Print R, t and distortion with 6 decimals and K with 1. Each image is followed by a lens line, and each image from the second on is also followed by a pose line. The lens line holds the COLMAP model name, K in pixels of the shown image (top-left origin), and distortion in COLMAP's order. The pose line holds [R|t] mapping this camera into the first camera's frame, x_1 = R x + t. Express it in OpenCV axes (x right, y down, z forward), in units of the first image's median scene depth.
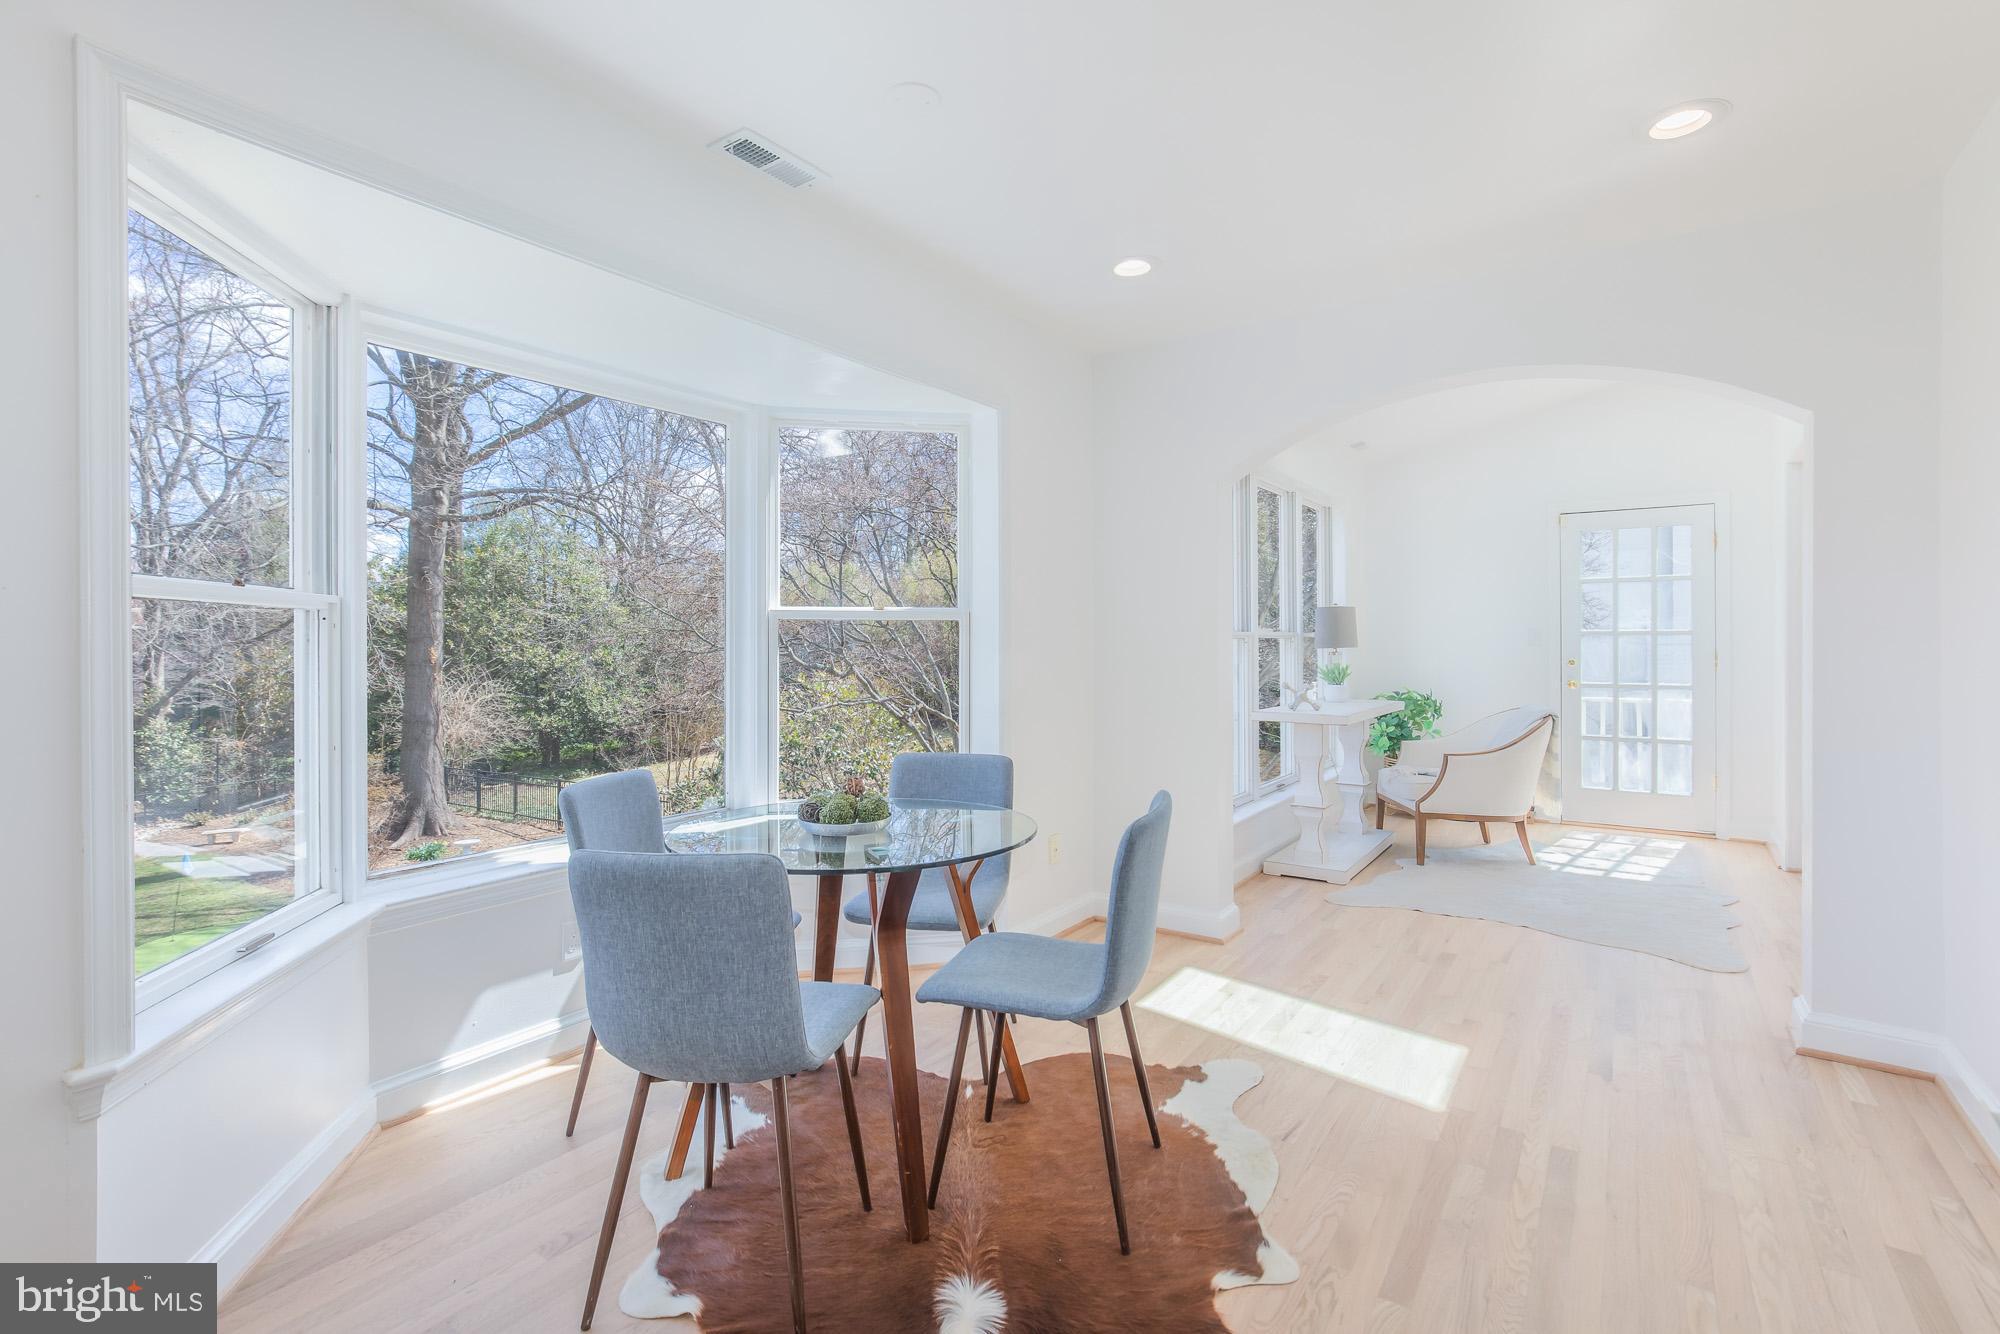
lens RADIAL K [[912.9, 0, 983.1], [0, 912.9, 653.1], [0, 0, 1]] dist [-0.009278, 0.001852]
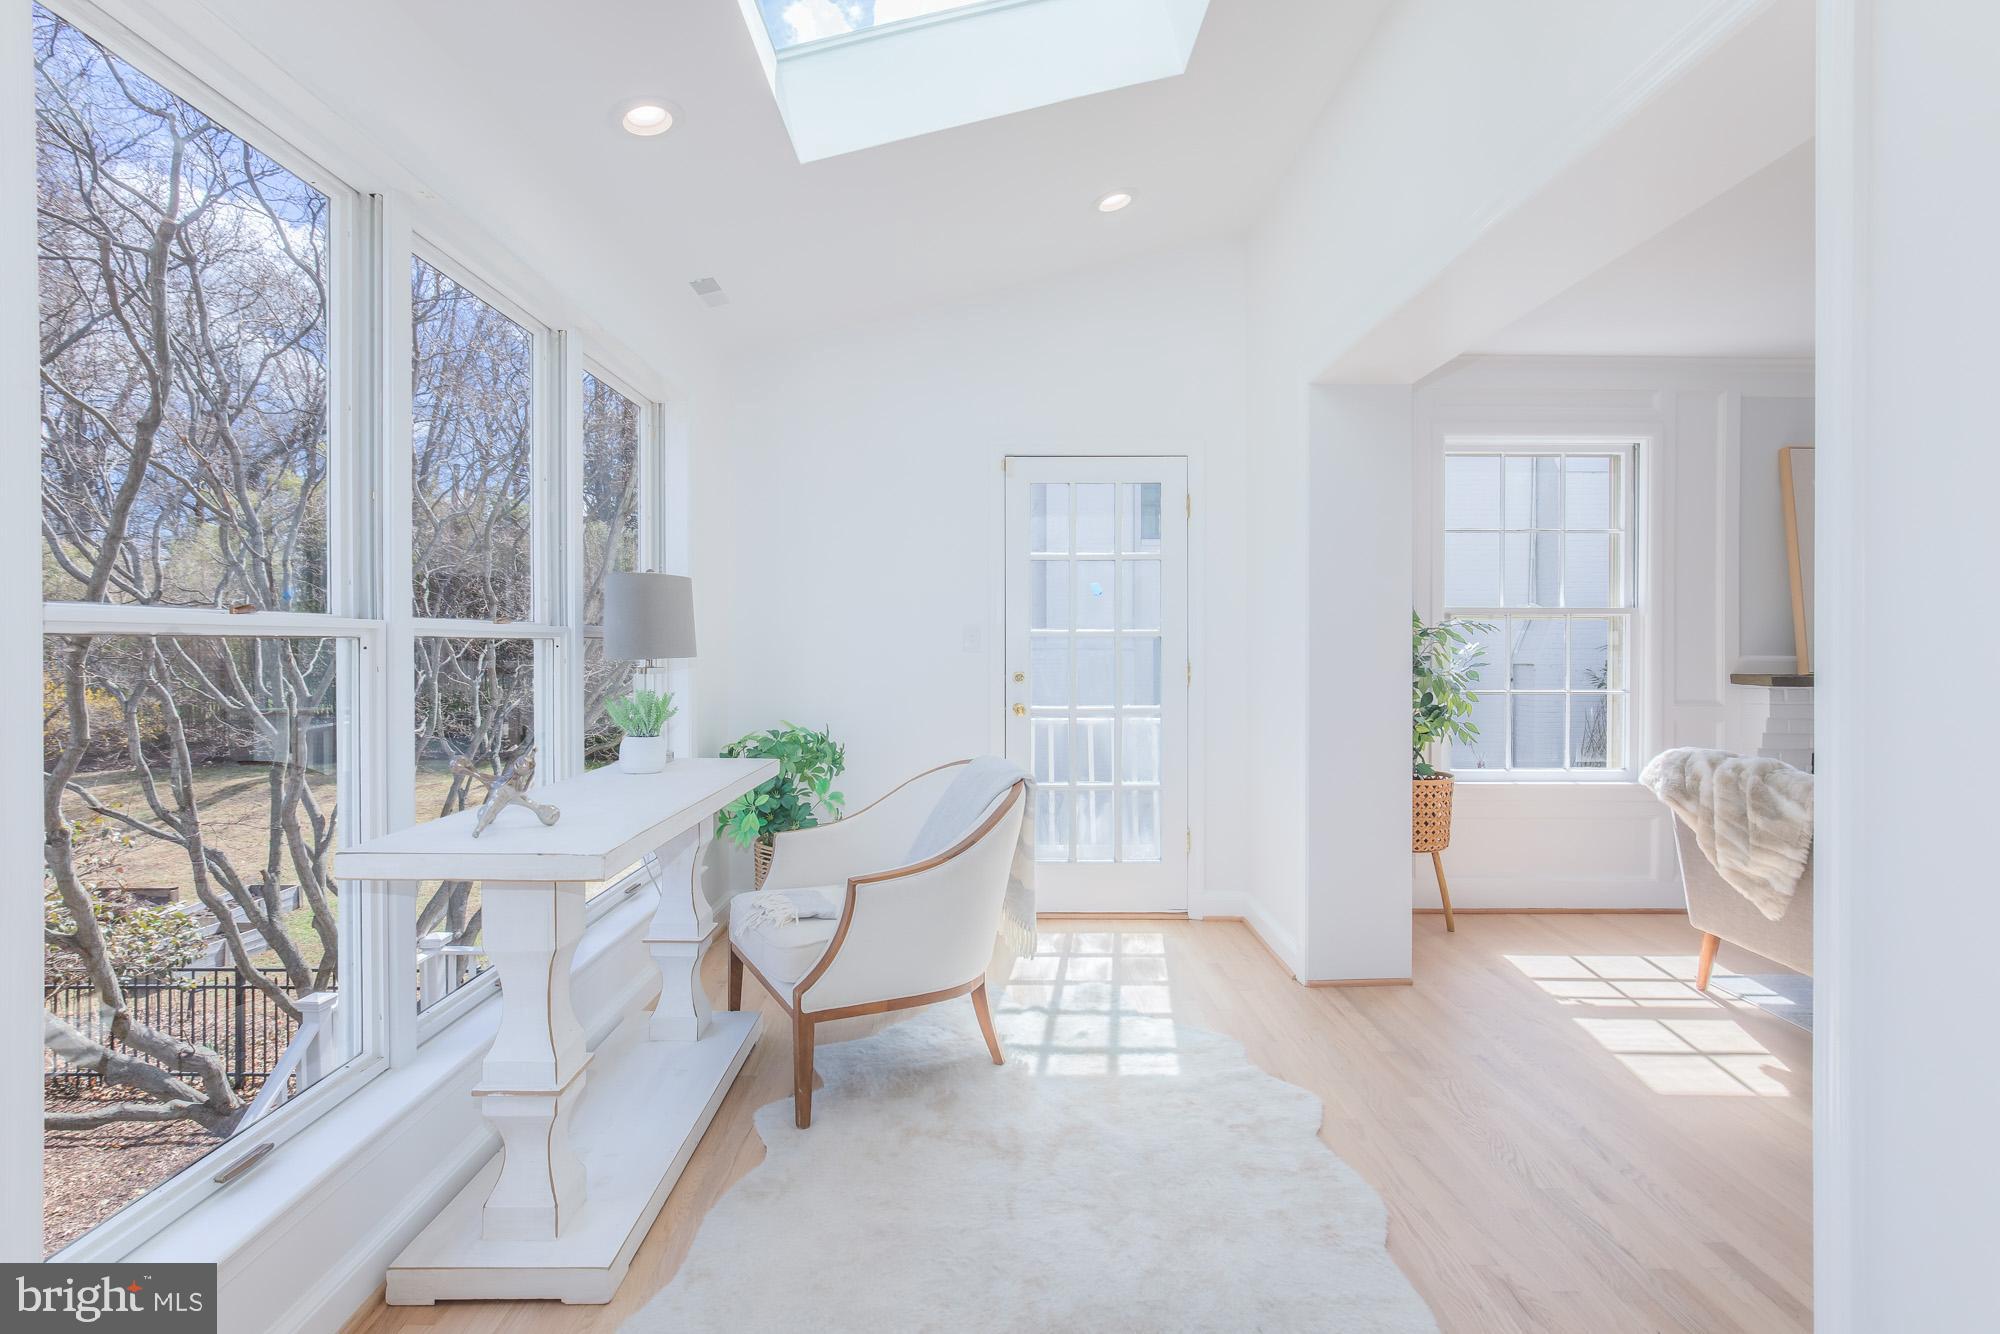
lens RADIAL K [[912.9, 0, 992.3], [0, 912.9, 657.8], [0, 0, 1]] dist [-0.009278, 0.001852]
pose [[0.808803, -0.001292, 0.588079, 0.247477], [-0.001432, 0.999990, 0.004167, -0.008031], [-0.588078, -0.004212, 0.808793, 0.492528]]
